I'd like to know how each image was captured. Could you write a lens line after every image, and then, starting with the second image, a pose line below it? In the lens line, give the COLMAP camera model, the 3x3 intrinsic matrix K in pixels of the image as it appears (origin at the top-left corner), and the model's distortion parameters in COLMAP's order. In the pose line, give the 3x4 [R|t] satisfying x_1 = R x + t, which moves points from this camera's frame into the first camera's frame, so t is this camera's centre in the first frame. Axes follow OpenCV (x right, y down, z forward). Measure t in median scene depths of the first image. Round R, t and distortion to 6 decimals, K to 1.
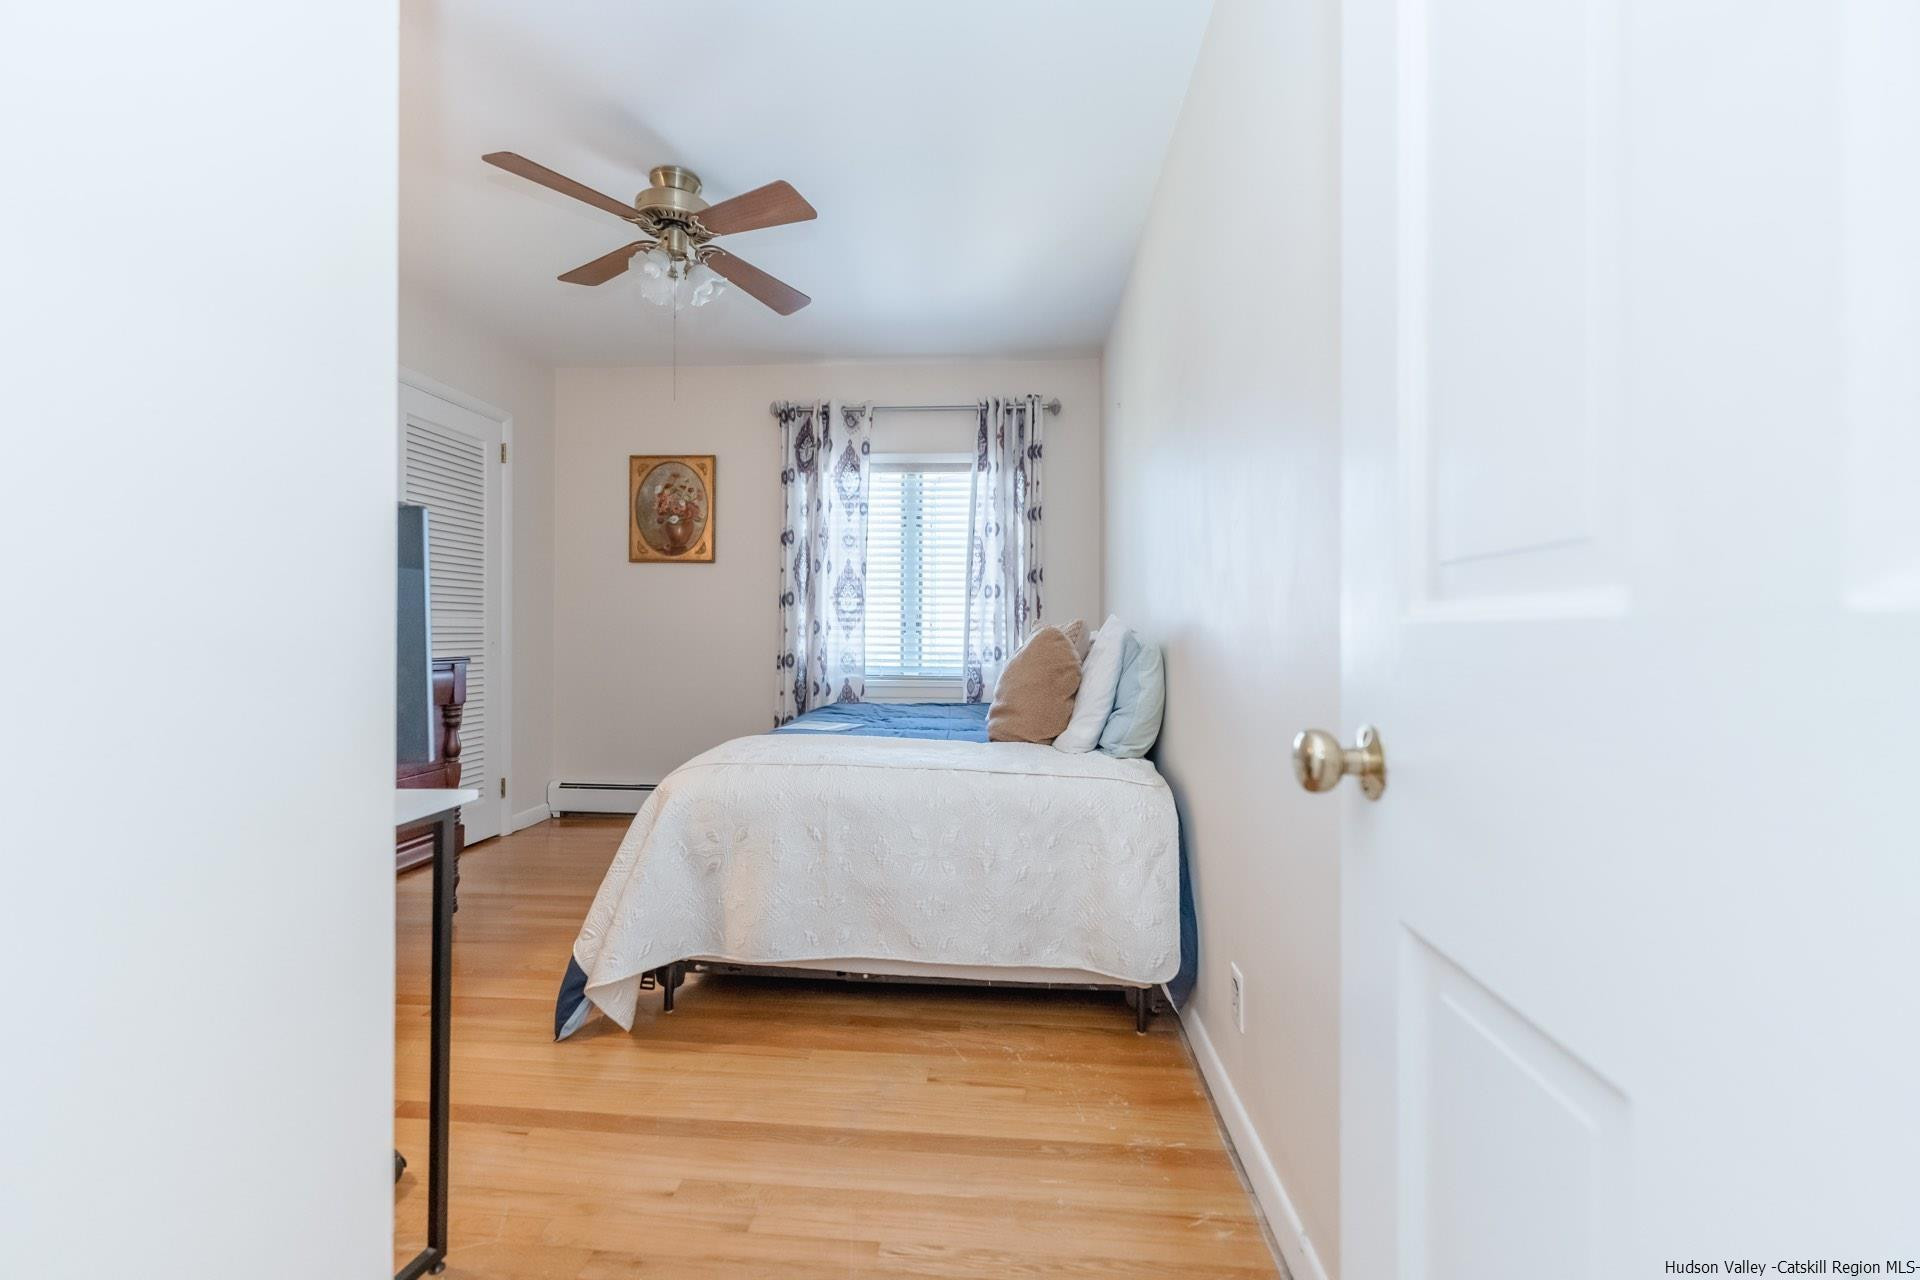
lens RADIAL K [[776.1, 0, 929.4], [0, 776.1, 624.5], [0, 0, 1]] dist [-0.001617, -0.000124]
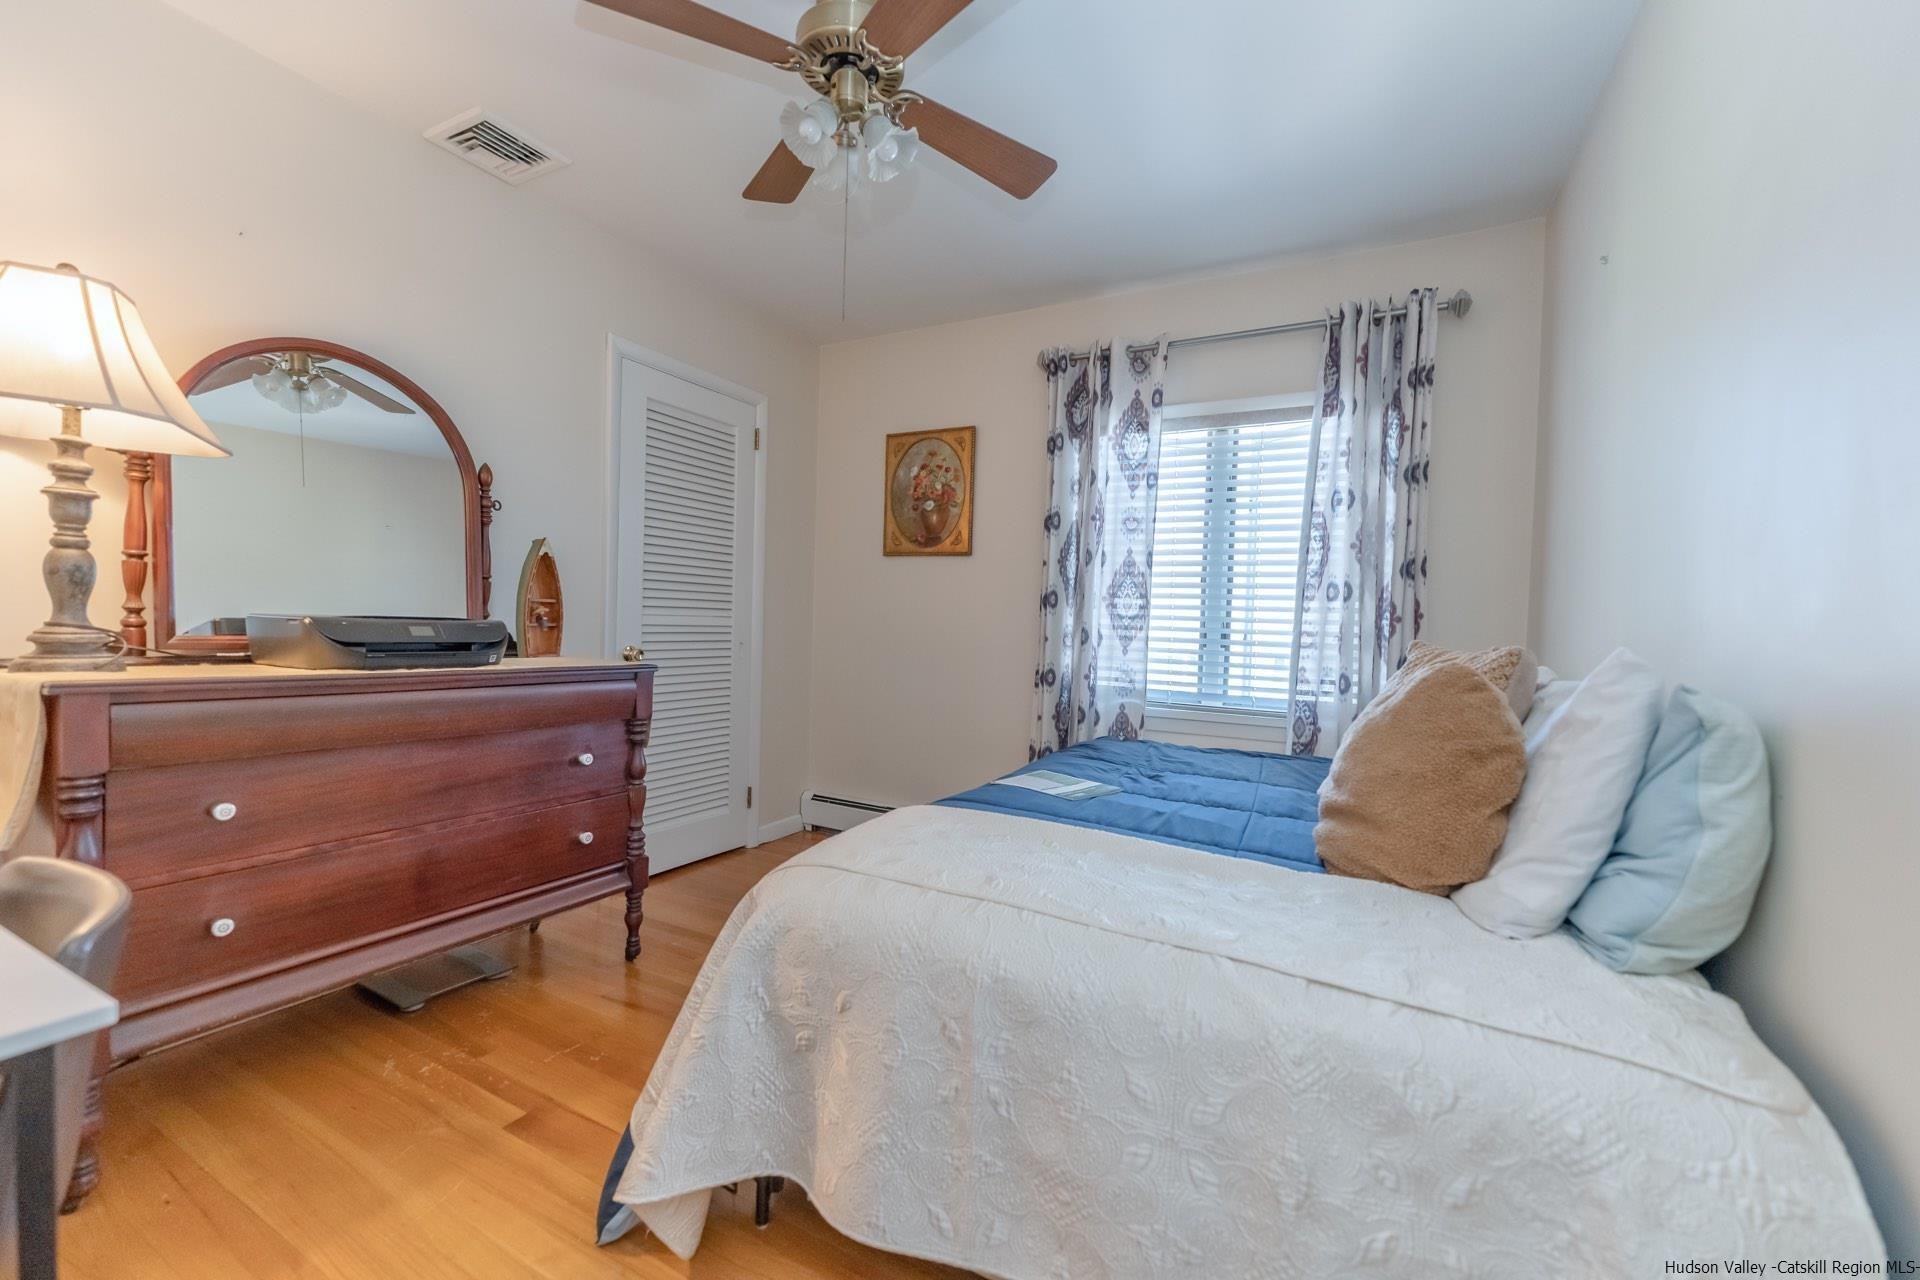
lens RADIAL K [[761.4, 0, 950.7], [0, 761.4, 644.7], [0, 0, 1]] dist [0.002126, -0.000034]
pose [[0.922481, 0.033491, -0.384587, 0.024756], [-0.021311, 0.999128, 0.035890, -0.012739], [0.385454, -0.024912, 0.922391, 0.245009]]
